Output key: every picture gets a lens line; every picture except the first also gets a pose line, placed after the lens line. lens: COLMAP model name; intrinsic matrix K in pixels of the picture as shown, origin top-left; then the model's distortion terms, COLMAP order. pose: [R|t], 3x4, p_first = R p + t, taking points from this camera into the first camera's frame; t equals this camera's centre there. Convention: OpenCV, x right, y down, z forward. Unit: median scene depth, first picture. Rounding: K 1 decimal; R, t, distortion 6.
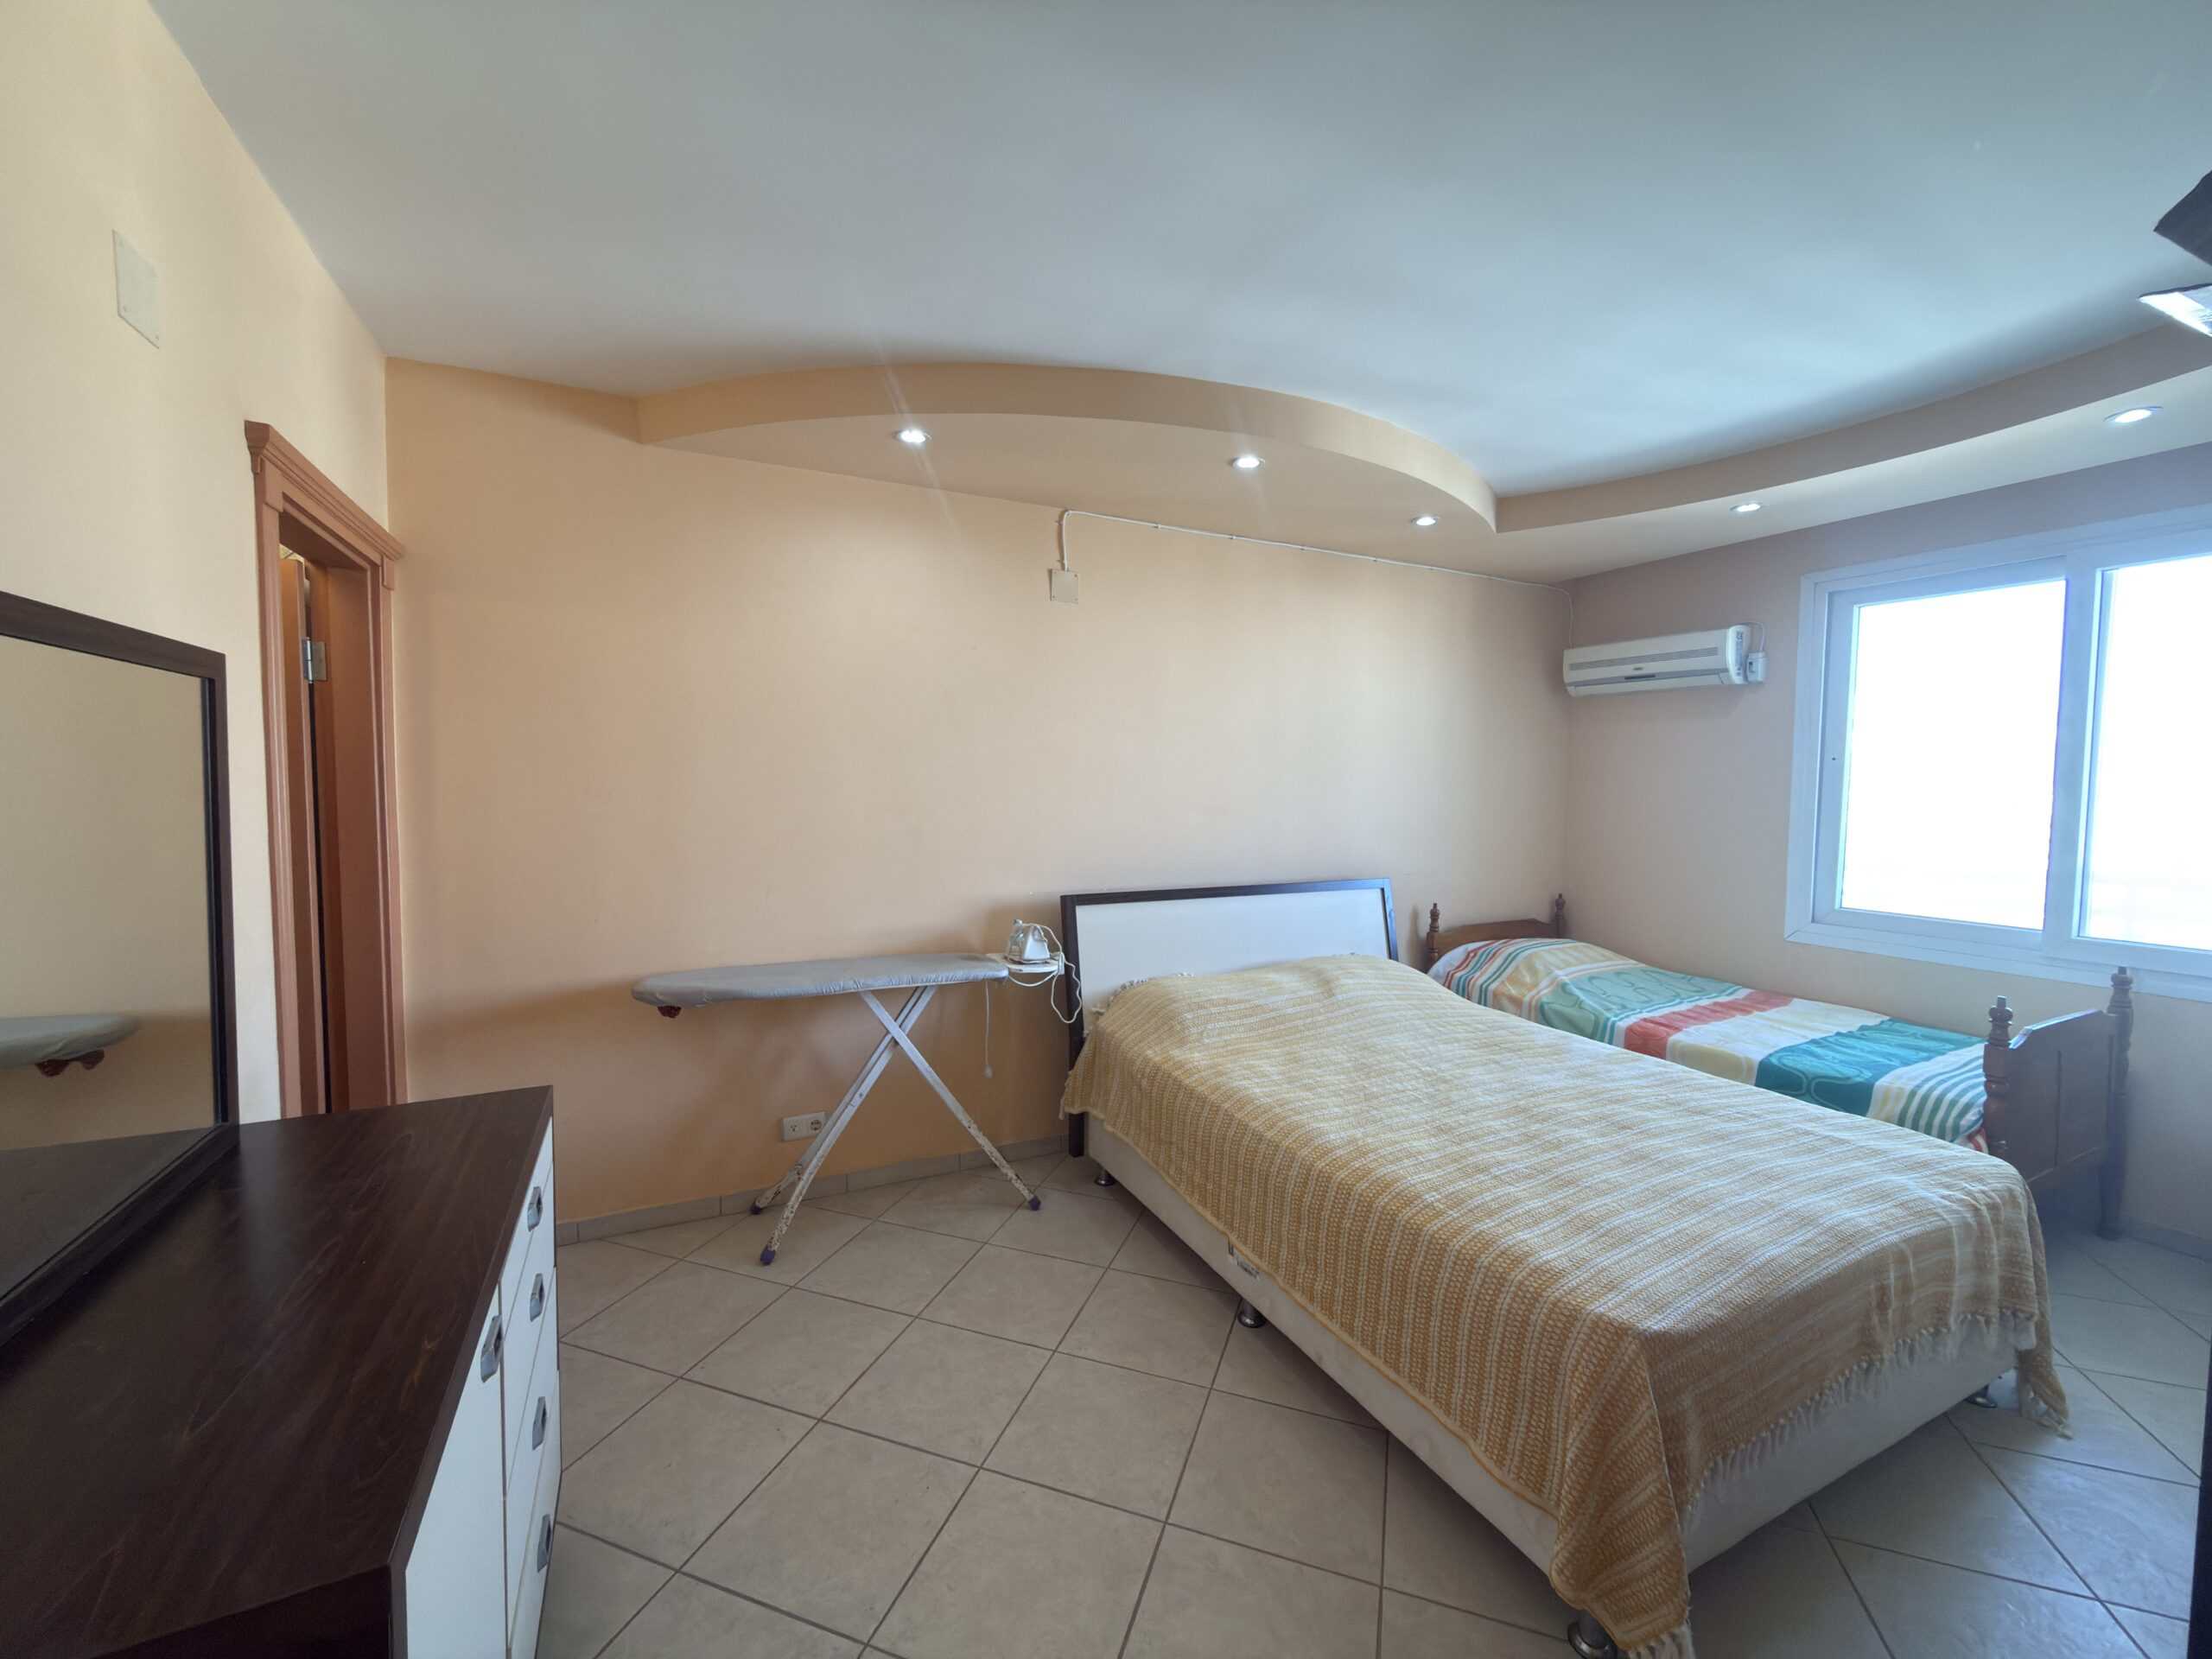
lens RADIAL K [[885.8, 0, 1106.0], [0, 885.8, 829.5], [0, 0, 1]] dist [-0.000641, -0.000058]
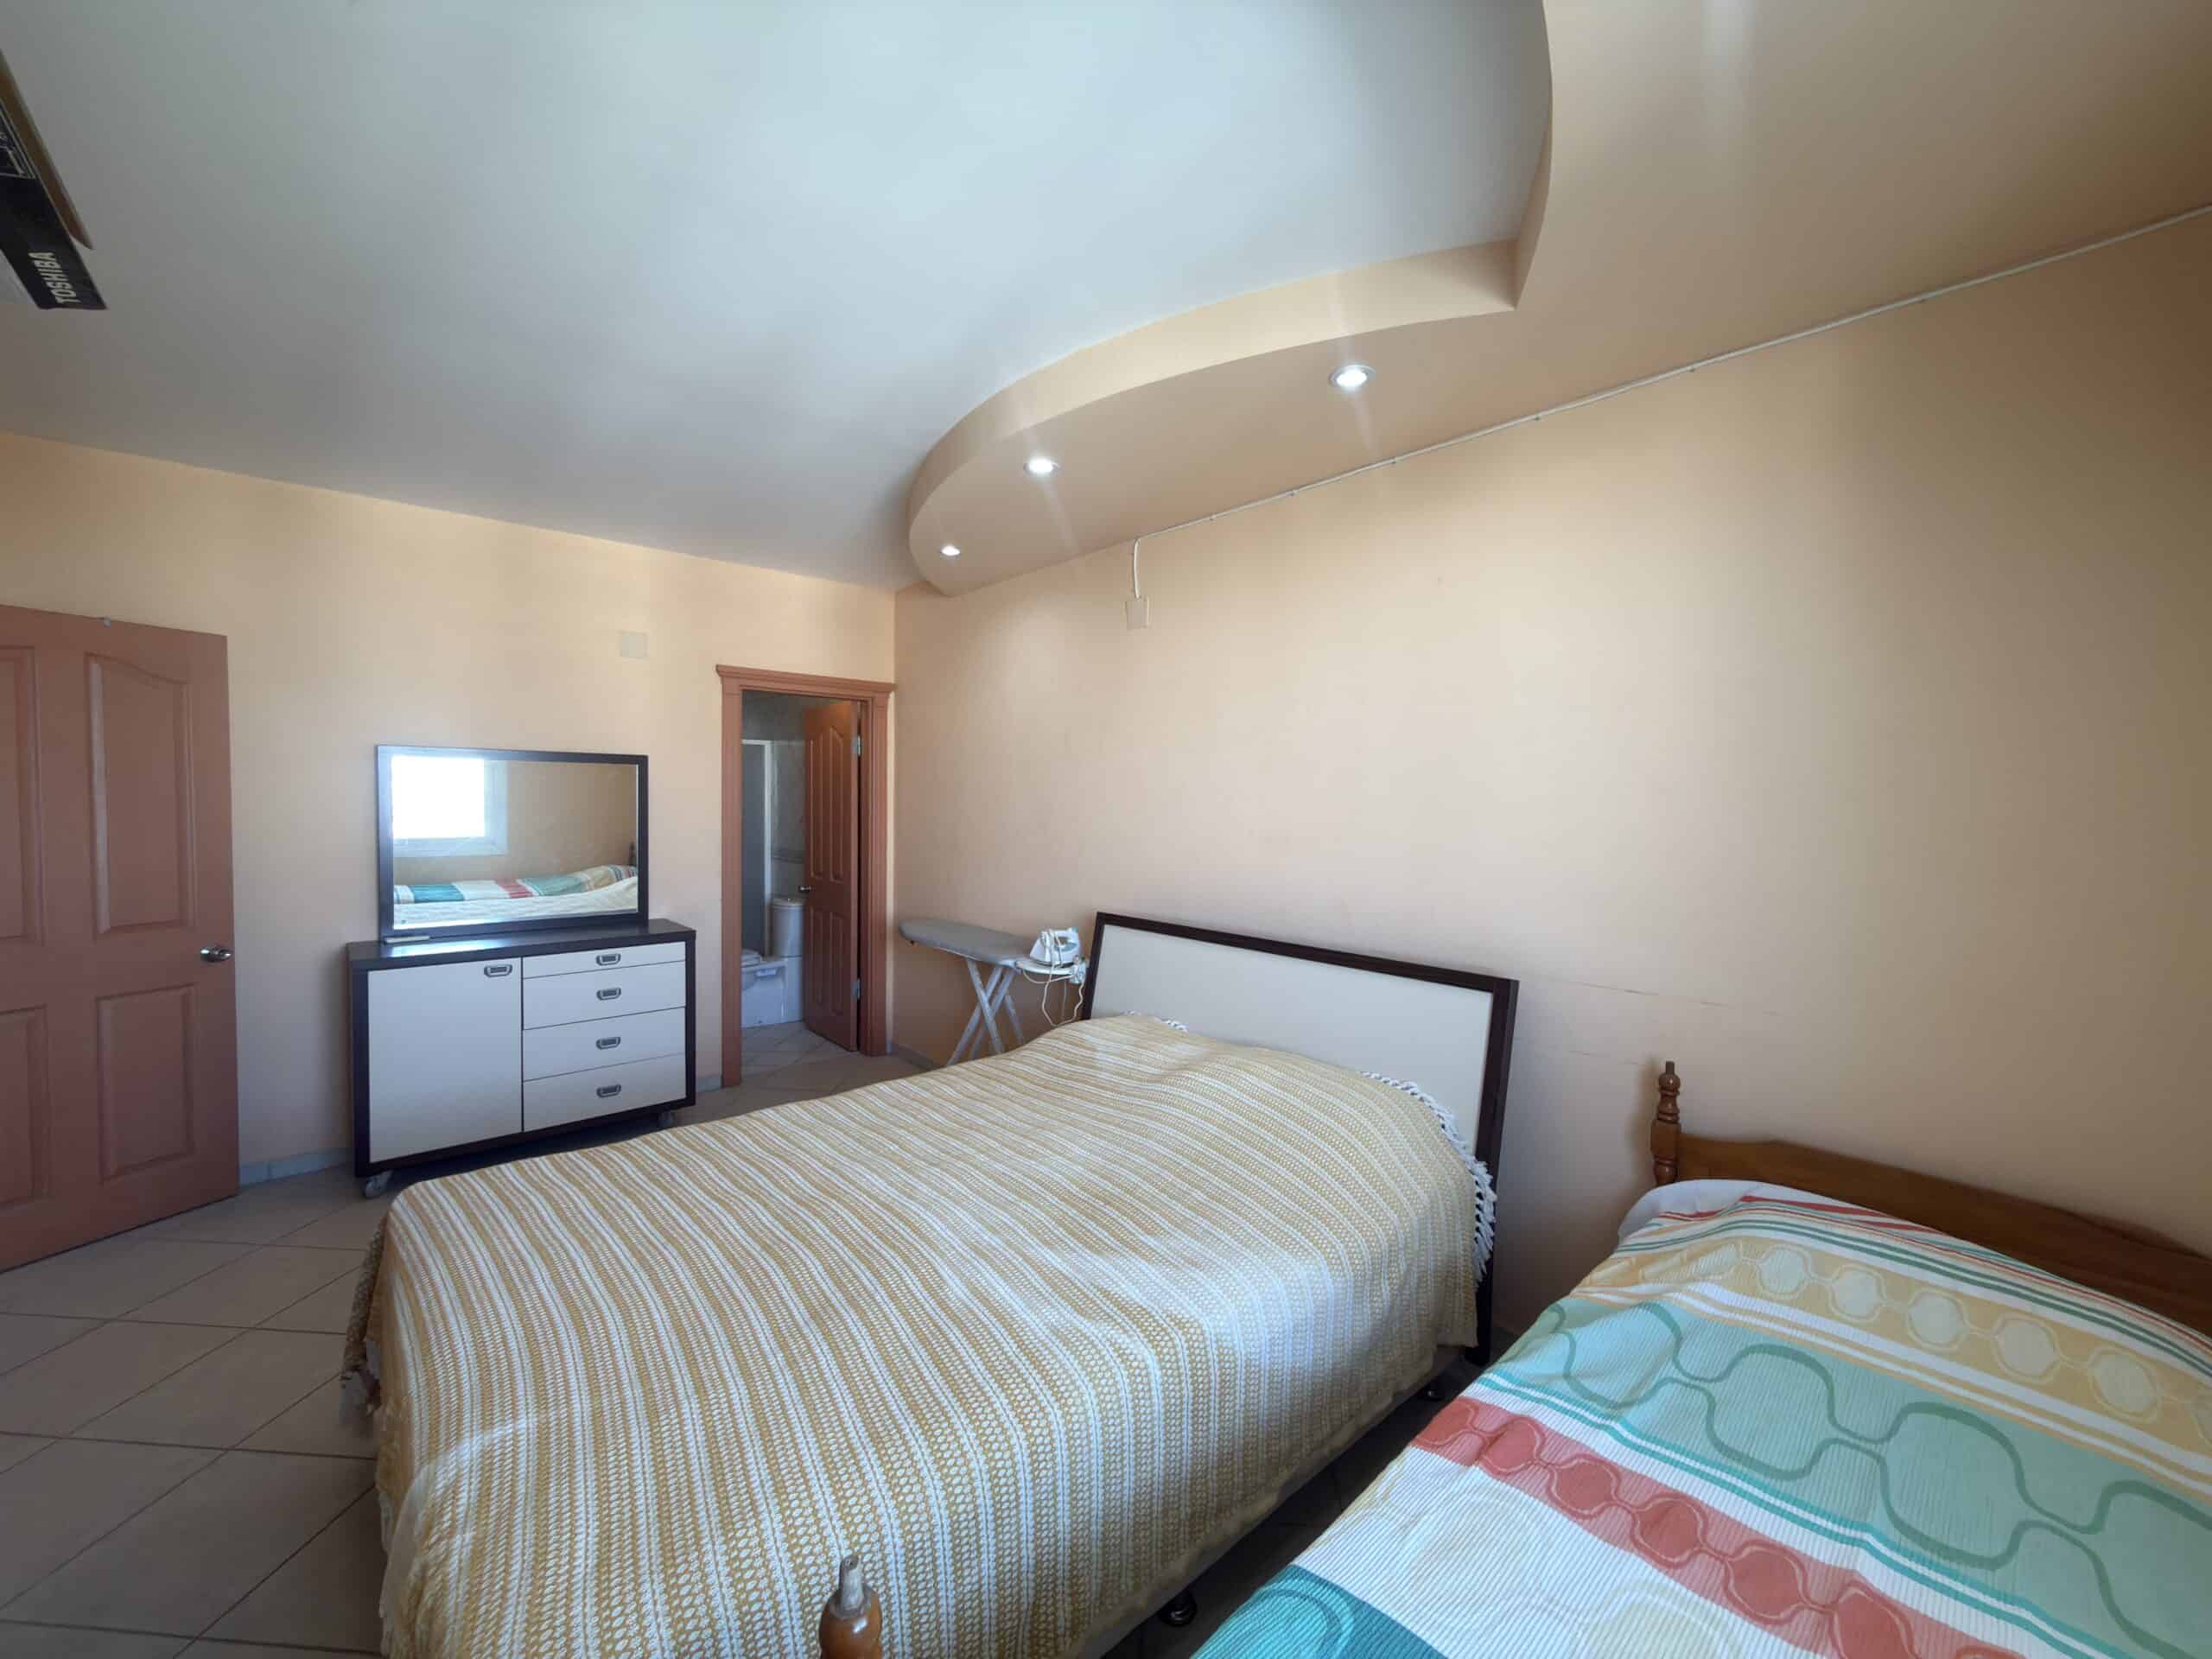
lens RADIAL K [[885.8, 0, 1106.0], [0, 885.8, 829.5], [0, 0, 1]] dist [-0.000641, -0.000058]
pose [[0.270627, 0.030213, -0.962210, 0.952984], [-0.065143, 0.997791, 0.013009, -0.038094], [0.960478, 0.059161, 0.271998, 0.714336]]
